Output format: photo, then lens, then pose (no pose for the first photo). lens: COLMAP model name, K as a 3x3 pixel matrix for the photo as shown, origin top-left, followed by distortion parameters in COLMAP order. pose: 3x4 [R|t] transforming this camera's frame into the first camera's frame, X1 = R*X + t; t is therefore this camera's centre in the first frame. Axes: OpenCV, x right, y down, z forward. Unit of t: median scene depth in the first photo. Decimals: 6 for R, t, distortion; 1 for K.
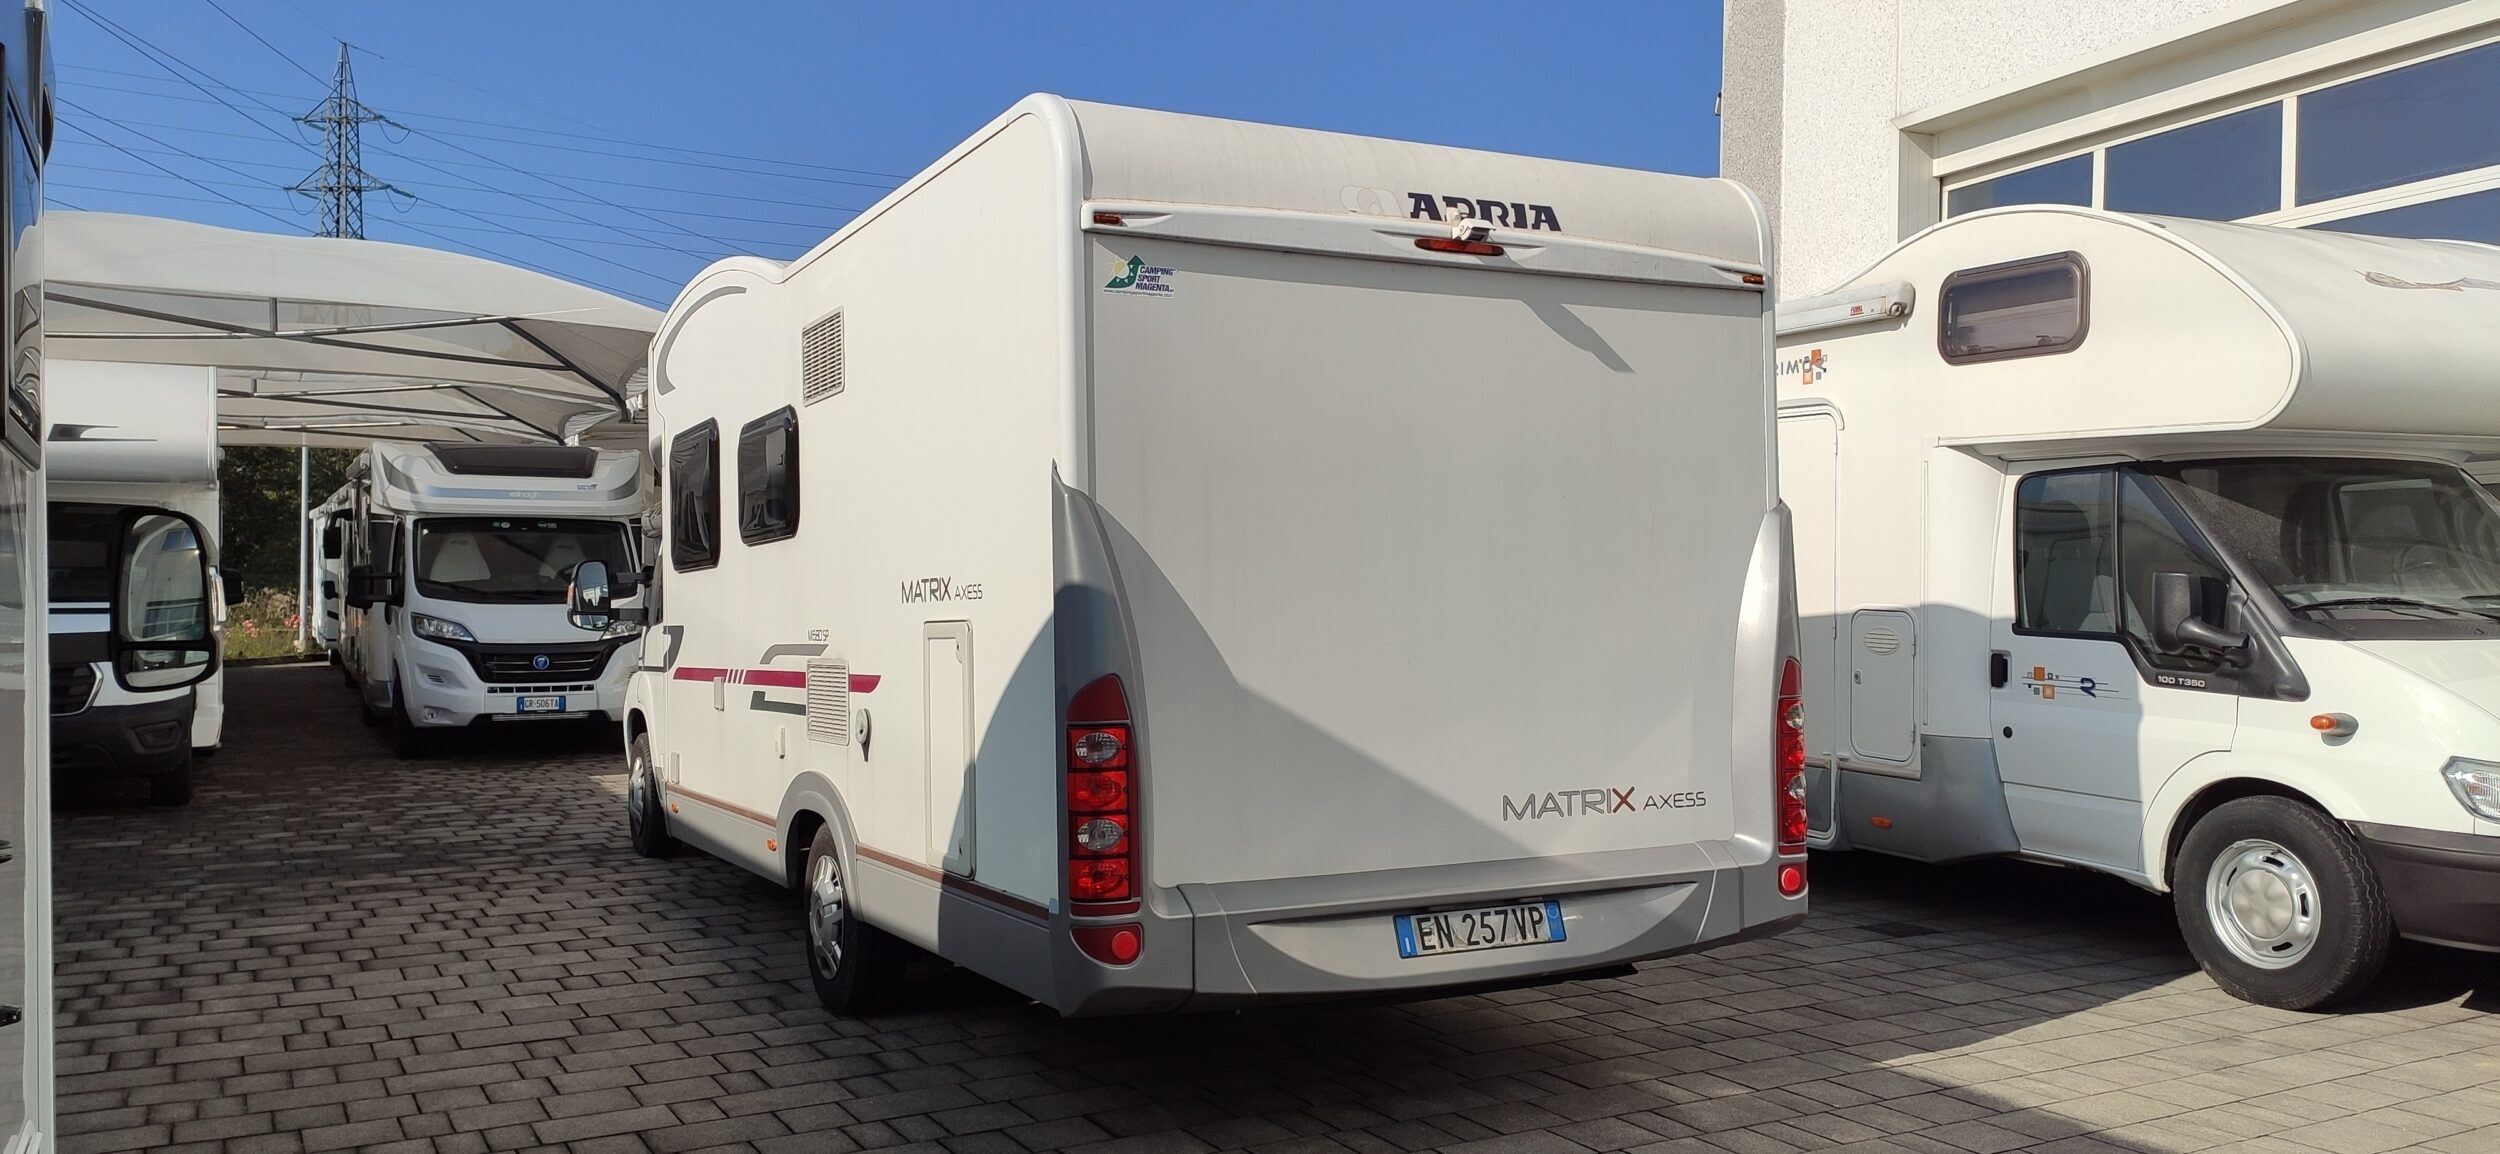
lens RADIAL K [[1920.2, 0, 1249.3], [0, 1920.2, 573.9], [0, 0, 1]] dist [0.000086, -0.000169]
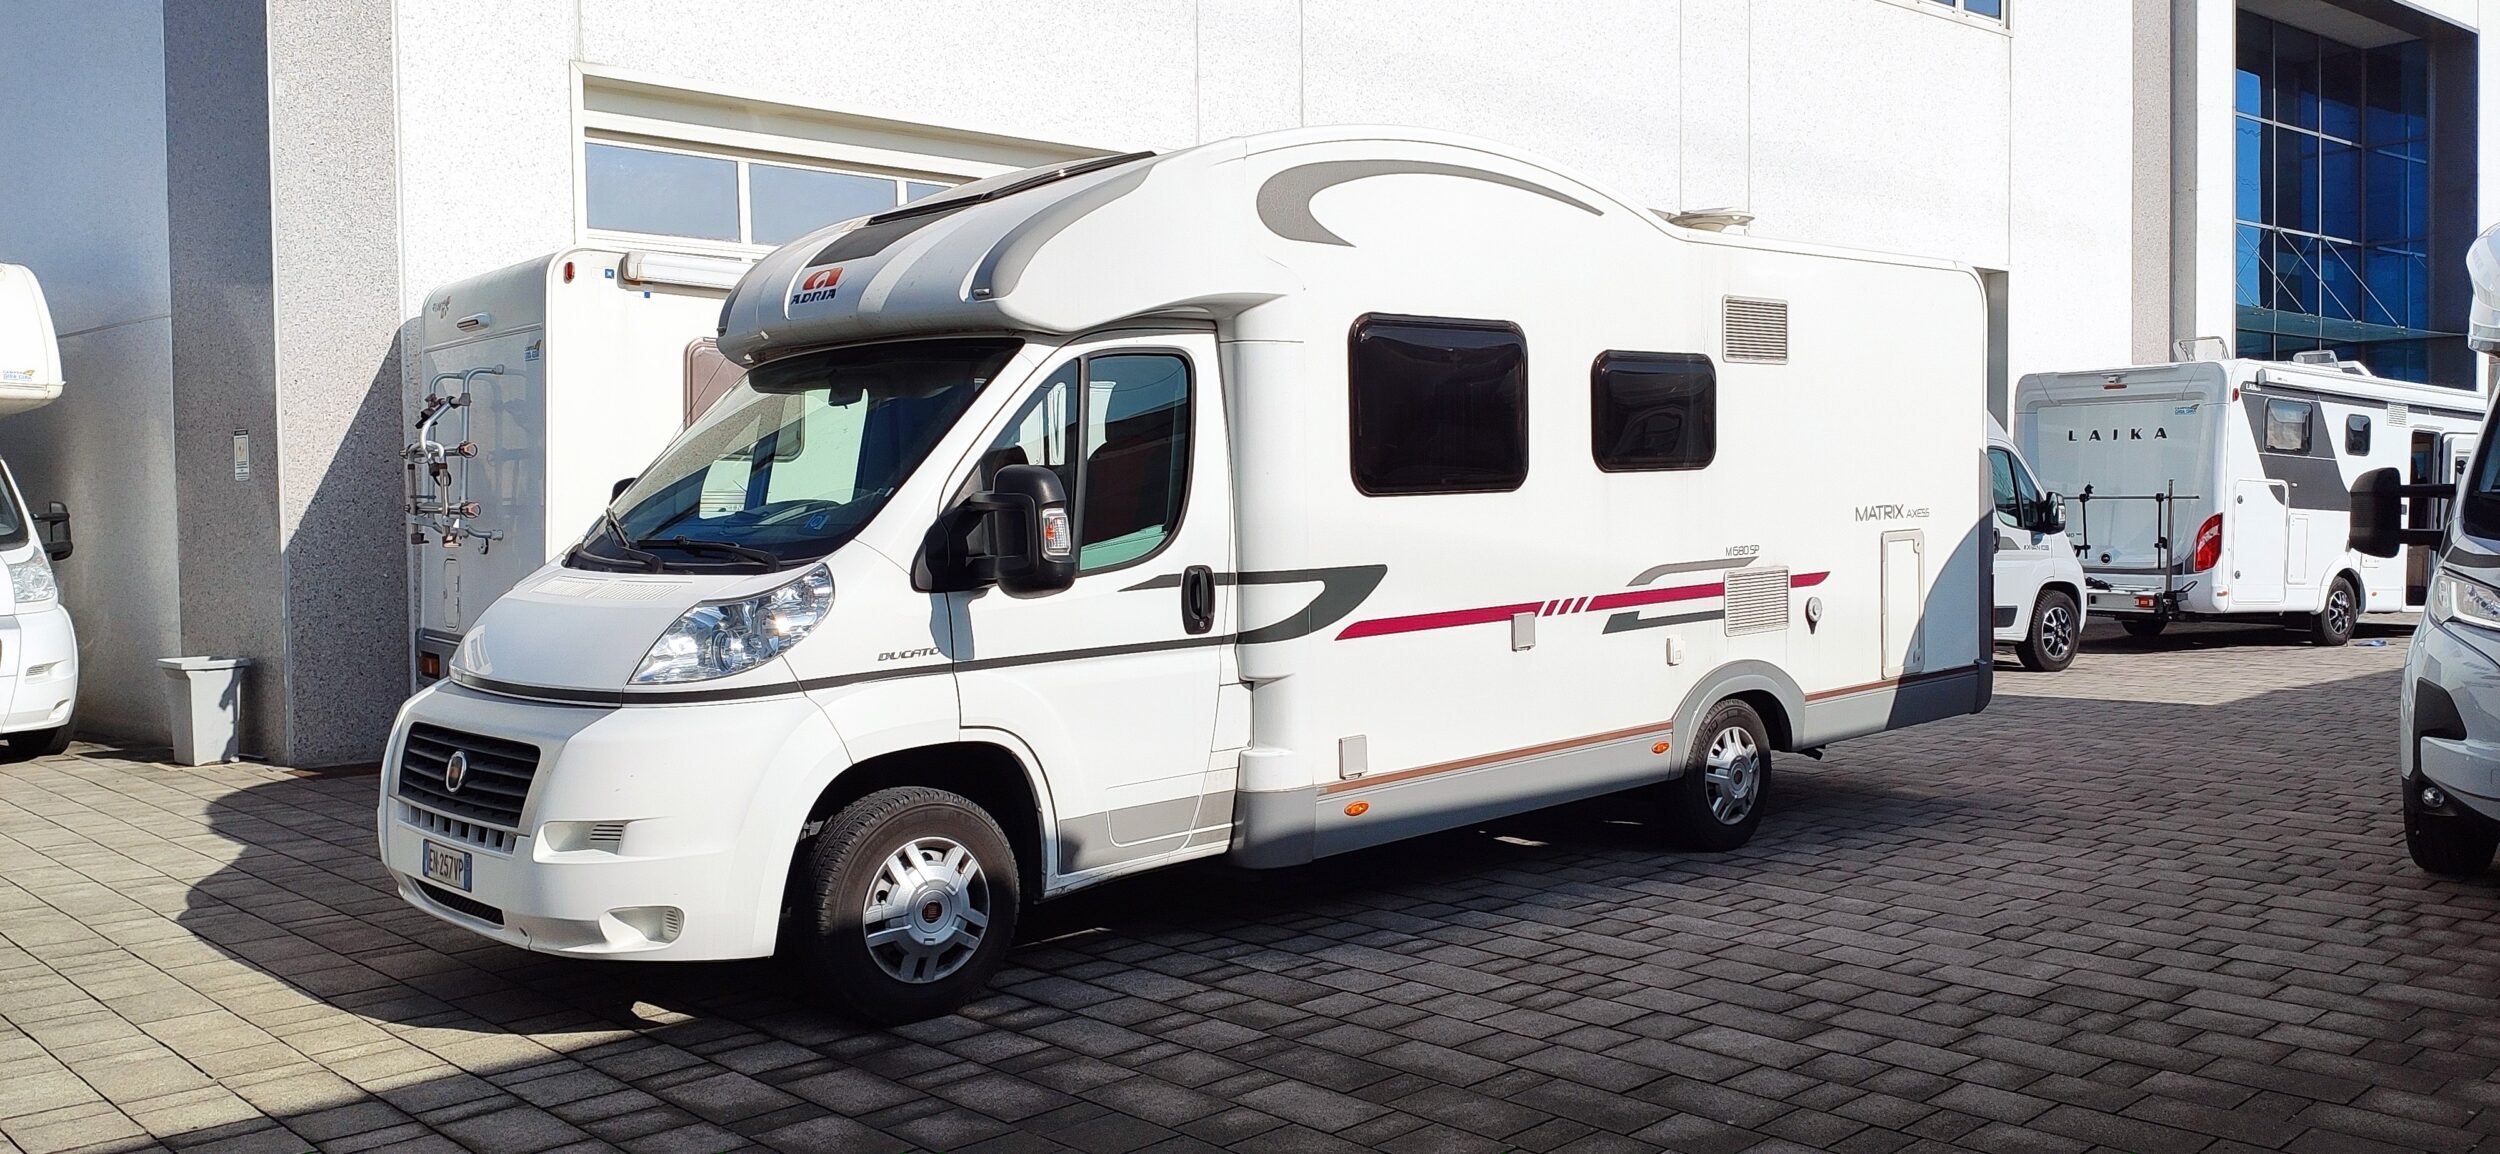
lens RADIAL K [[1920.2, 0, 1246.0], [0, 1920.2, 585.9], [0, 0, 1]] dist [0.000086, -0.000169]
pose [[-0.266388, -0.033012, 0.963300, -1.337195], [0.001582, 0.999397, 0.034686, 0.011239], [-0.963865, 0.010764, -0.266175, 1.639256]]
